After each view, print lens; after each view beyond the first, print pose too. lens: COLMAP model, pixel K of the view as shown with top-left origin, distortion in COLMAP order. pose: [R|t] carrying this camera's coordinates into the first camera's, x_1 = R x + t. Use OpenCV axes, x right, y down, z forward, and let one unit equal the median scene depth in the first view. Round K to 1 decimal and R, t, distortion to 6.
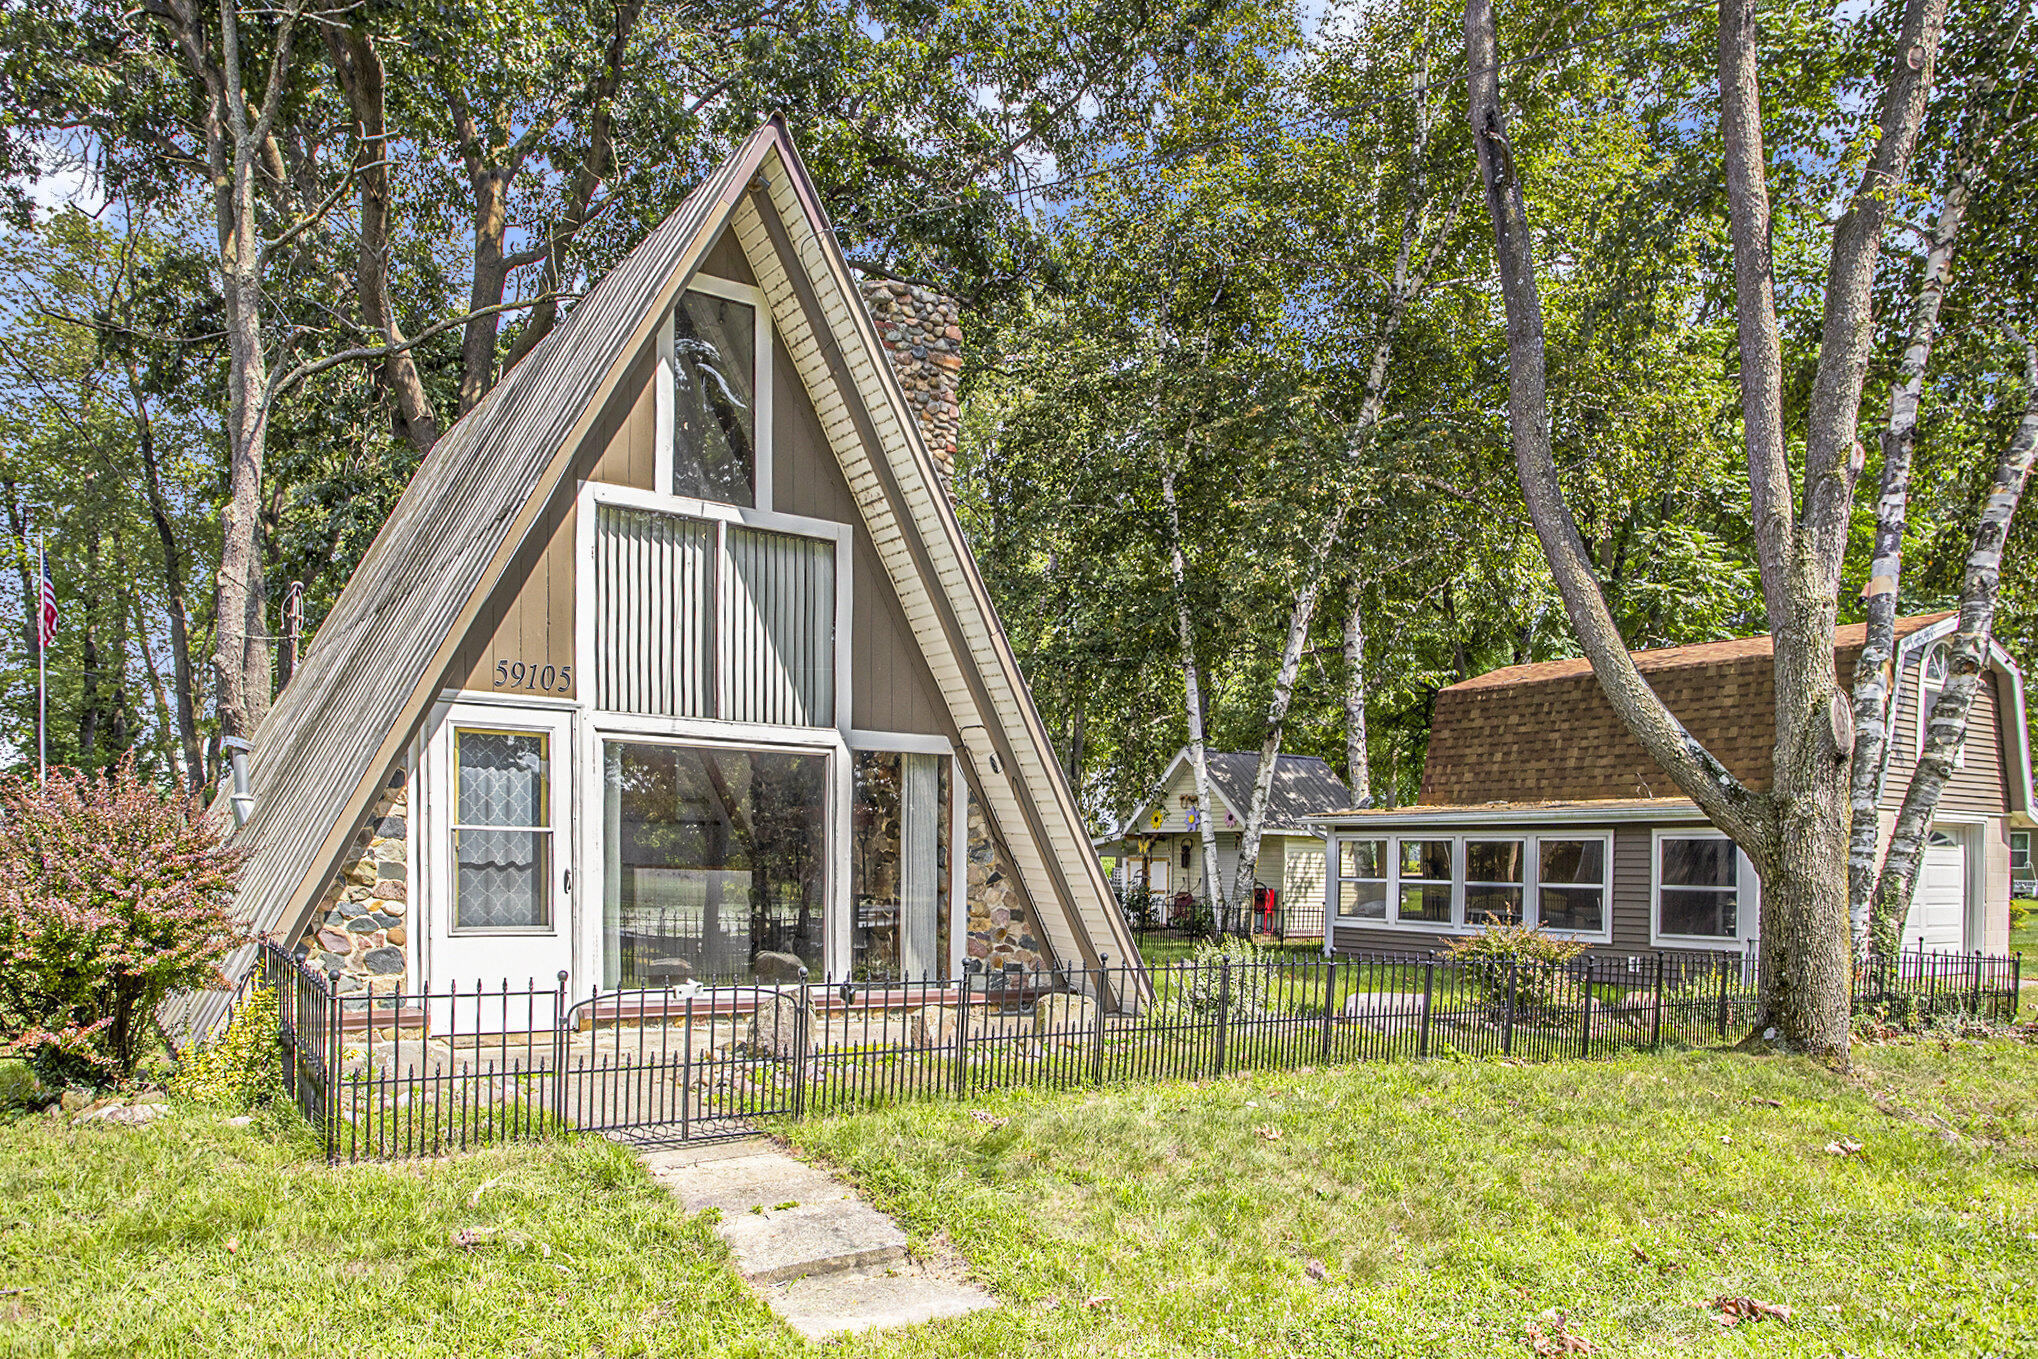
lens RADIAL K [[1437.1, 0, 1019.1], [0, 1437.1, 750.1], [0, 0, 1]] dist [-0.005982, -0.001486]
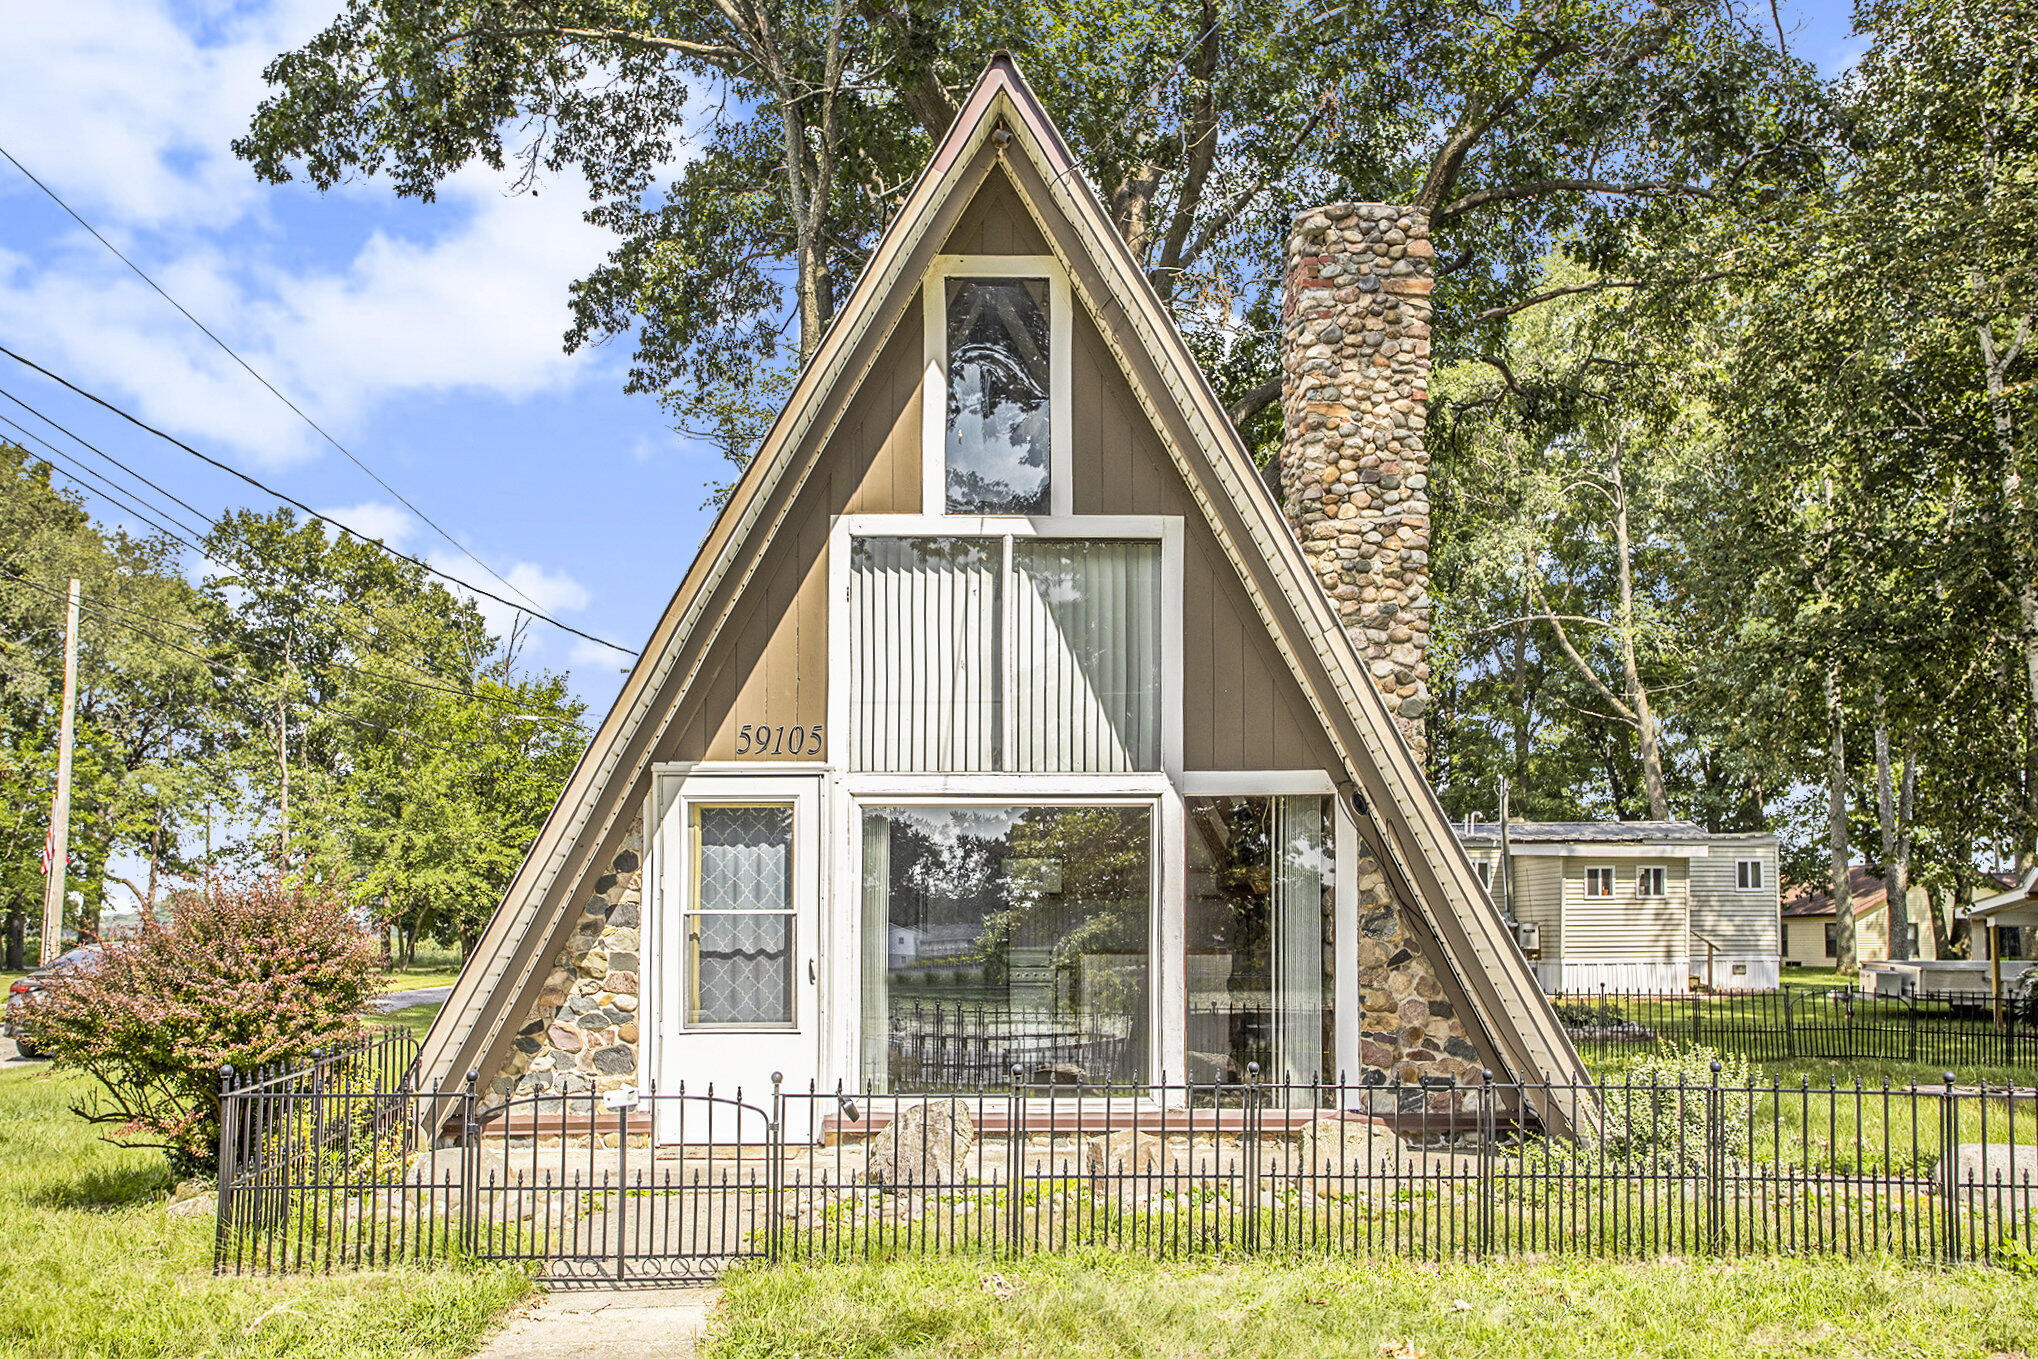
lens RADIAL K [[1698.1, 0, 1019.0], [0, 1698.1, 679.5], [0, 0, 1]] dist [-0.006770, -0.005423]
pose [[0.839498, -0.106517, -0.532821, 0.328611], [0.063482, 0.993109, -0.098513, 0.023111], [0.539642, 0.048877, 0.840474, 0.175574]]
